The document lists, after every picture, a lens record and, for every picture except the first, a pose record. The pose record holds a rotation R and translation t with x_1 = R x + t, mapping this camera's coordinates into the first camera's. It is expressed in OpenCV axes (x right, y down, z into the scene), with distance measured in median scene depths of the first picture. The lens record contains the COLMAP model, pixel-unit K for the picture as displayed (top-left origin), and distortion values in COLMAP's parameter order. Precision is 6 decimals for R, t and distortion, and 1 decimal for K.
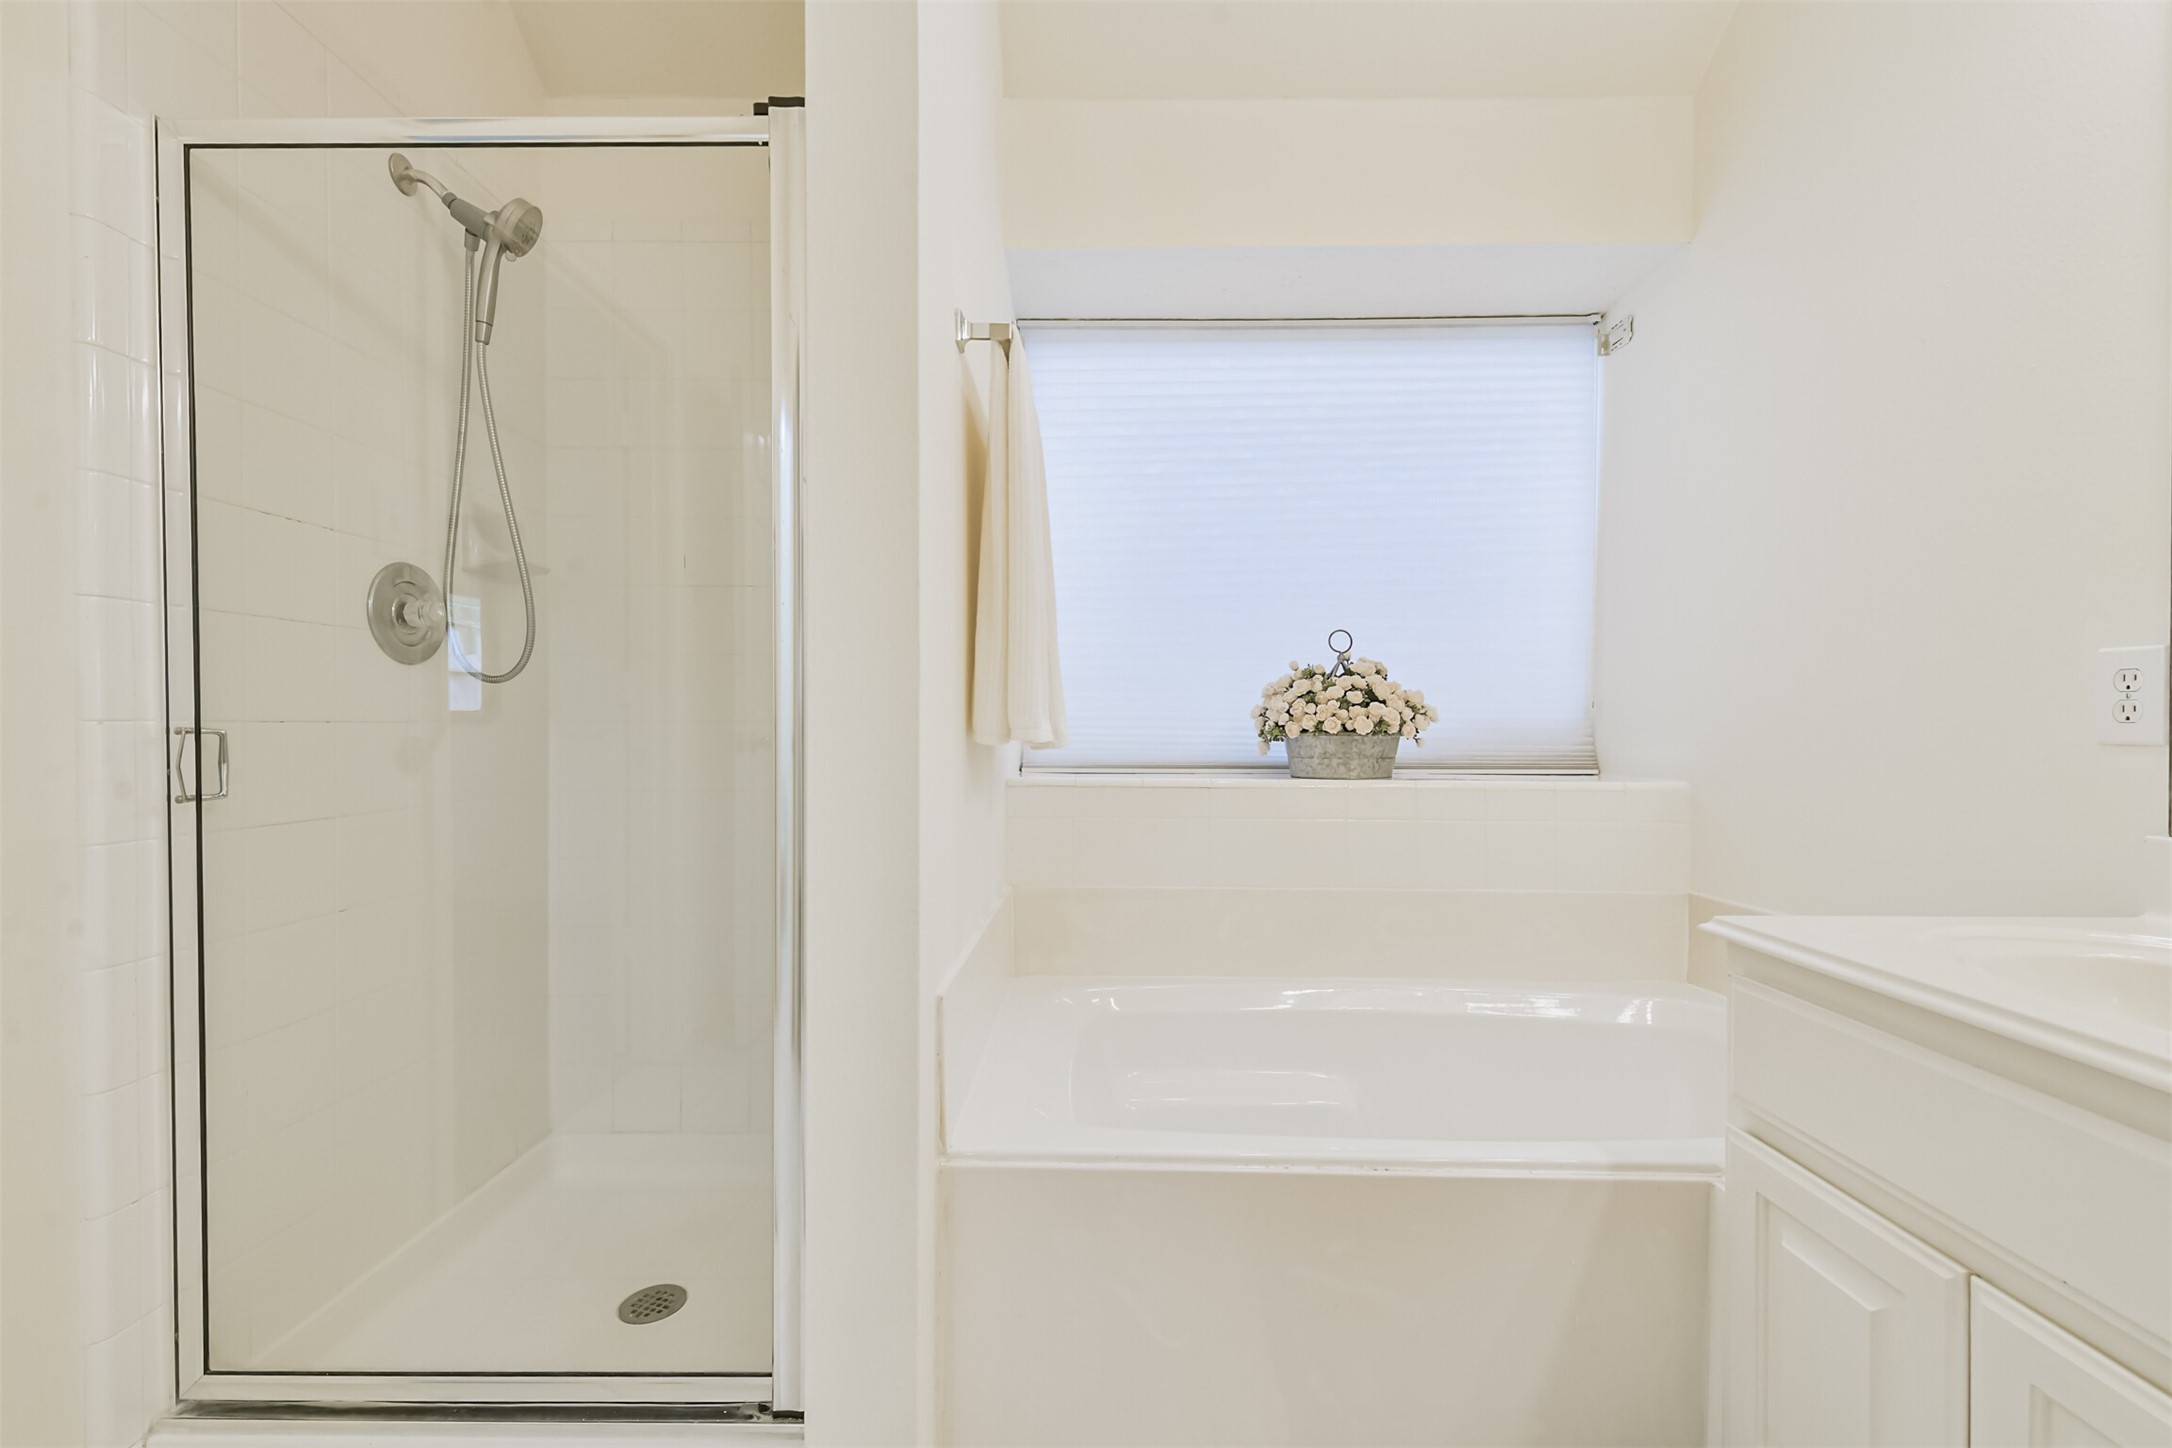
lens RADIAL K [[932.7, 0, 1088.9], [0, 932.7, 731.2], [0, 0, 1]] dist [0.009764, -0.000488]
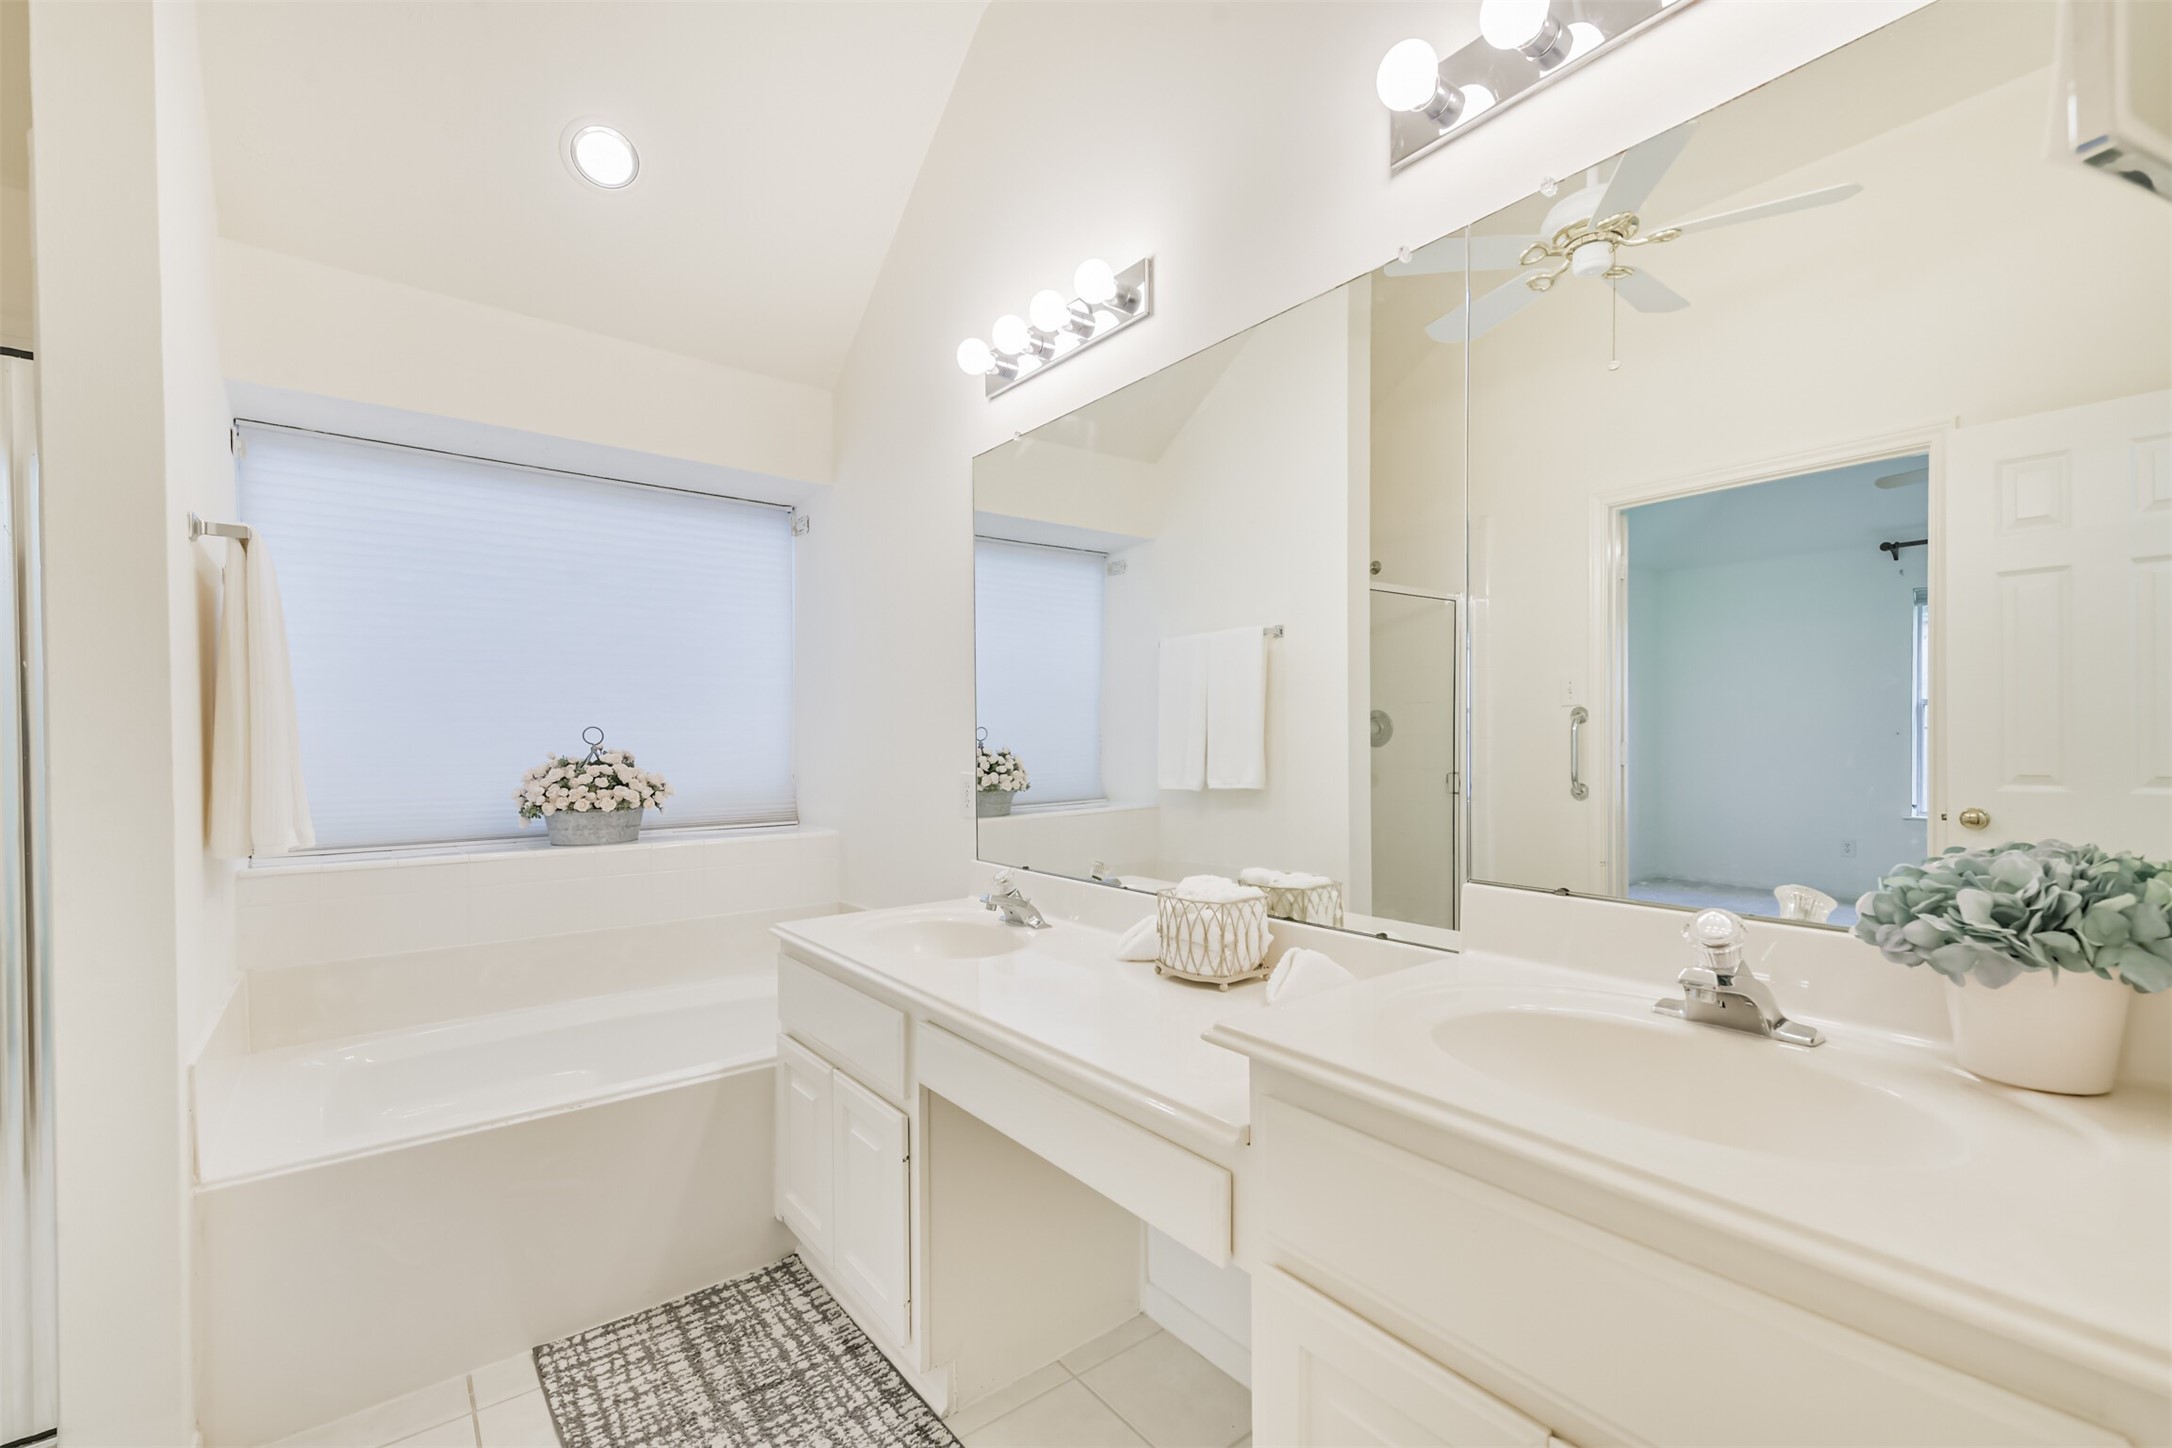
lens RADIAL K [[919.1, 0, 1095.1], [0, 919.1, 750.5], [0, 0, 1]] dist [0.008293, -0.000333]
pose [[0.772089, -0.013936, 0.635362, -0.000792], [0.012850, 0.999897, 0.006317, -0.079163], [-0.635385, 0.003287, 0.772189, -0.428838]]
